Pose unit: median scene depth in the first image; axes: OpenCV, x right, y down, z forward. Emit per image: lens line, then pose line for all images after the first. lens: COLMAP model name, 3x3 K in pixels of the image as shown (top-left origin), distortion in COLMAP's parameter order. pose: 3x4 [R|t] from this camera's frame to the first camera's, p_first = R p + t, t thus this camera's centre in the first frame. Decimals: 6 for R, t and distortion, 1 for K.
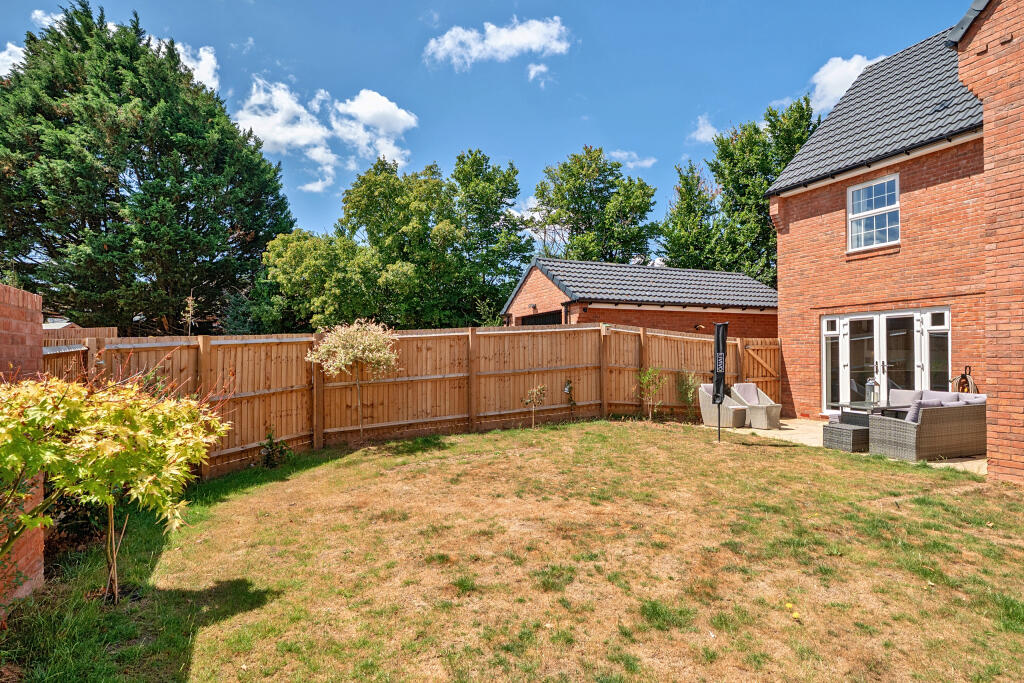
lens RADIAL K [[551.4, 0, 495.8], [0, 551.4, 354.4], [0, 0, 1]] dist [-0.008160, 0.001552]
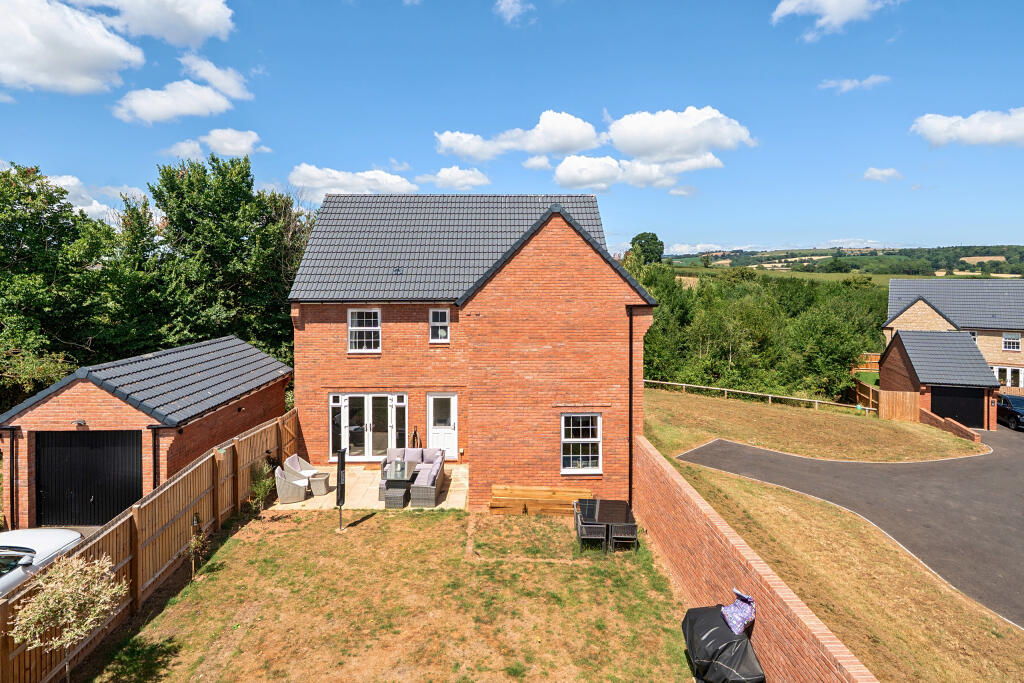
lens RADIAL K [[551.4, 0, 519.0], [0, 551.4, 278.4], [0, 0, 1]] dist [-0.008160, 0.001552]
pose [[0.363580, 0.003889, 0.931555, -0.642748], [-0.010254, 0.999947, -0.000173, -0.419627], [-0.931507, -0.009489, 0.363600, 0.014672]]
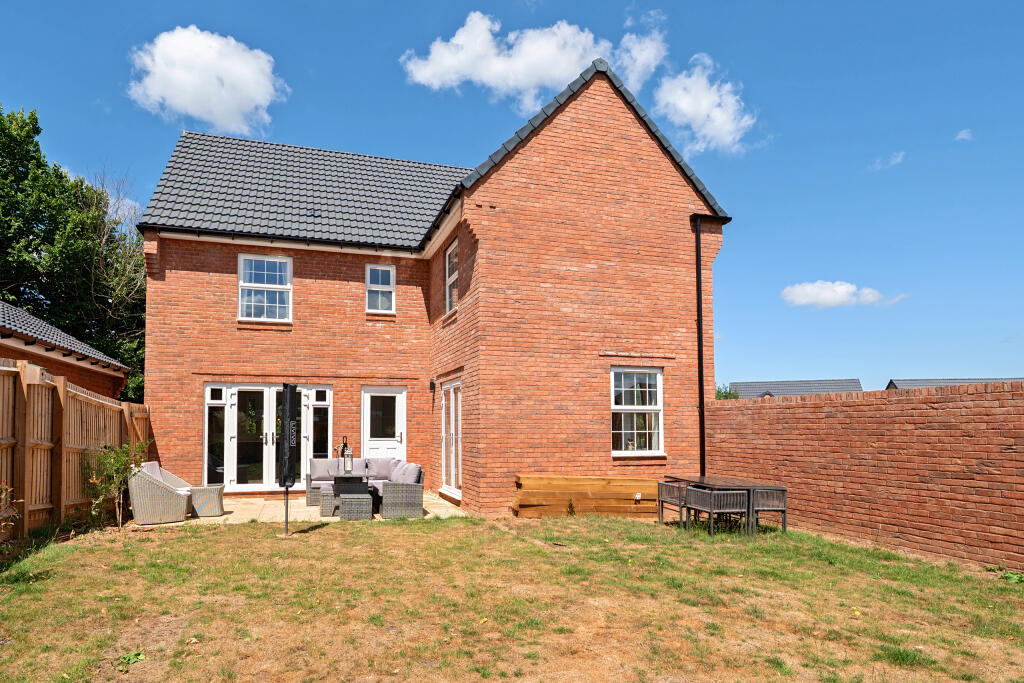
lens RADIAL K [[551.4, 0, 461.2], [0, 551.4, 407.7], [0, 0, 1]] dist [-0.008160, 0.001552]
pose [[0.129203, 0.042964, 0.990687, -0.278450], [-0.007223, 0.999075, -0.042386, 0.007210], [-0.991592, -0.001679, 0.129394, 0.520247]]
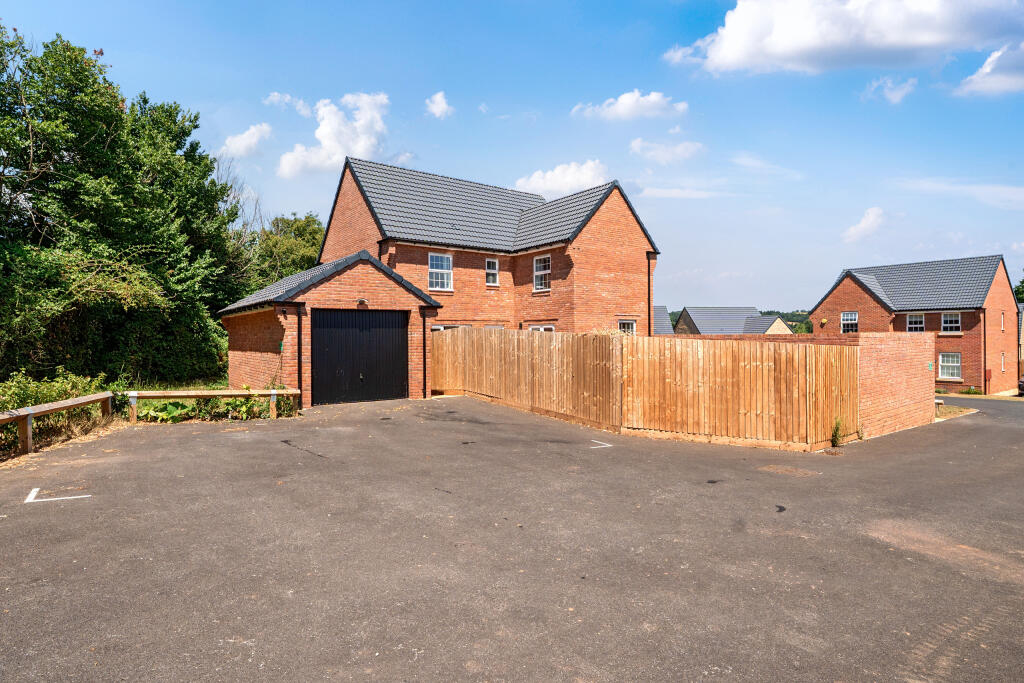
lens RADIAL K [[551.4, 0, 510.6], [0, 551.4, 347.2], [0, 0, 1]] dist [-0.008160, 0.001552]
pose [[-0.250003, -0.003569, 0.968239, -1.200981], [0.001669, 0.999990, 0.004117, -0.009038], [-0.968244, 0.002645, -0.249994, 1.270284]]
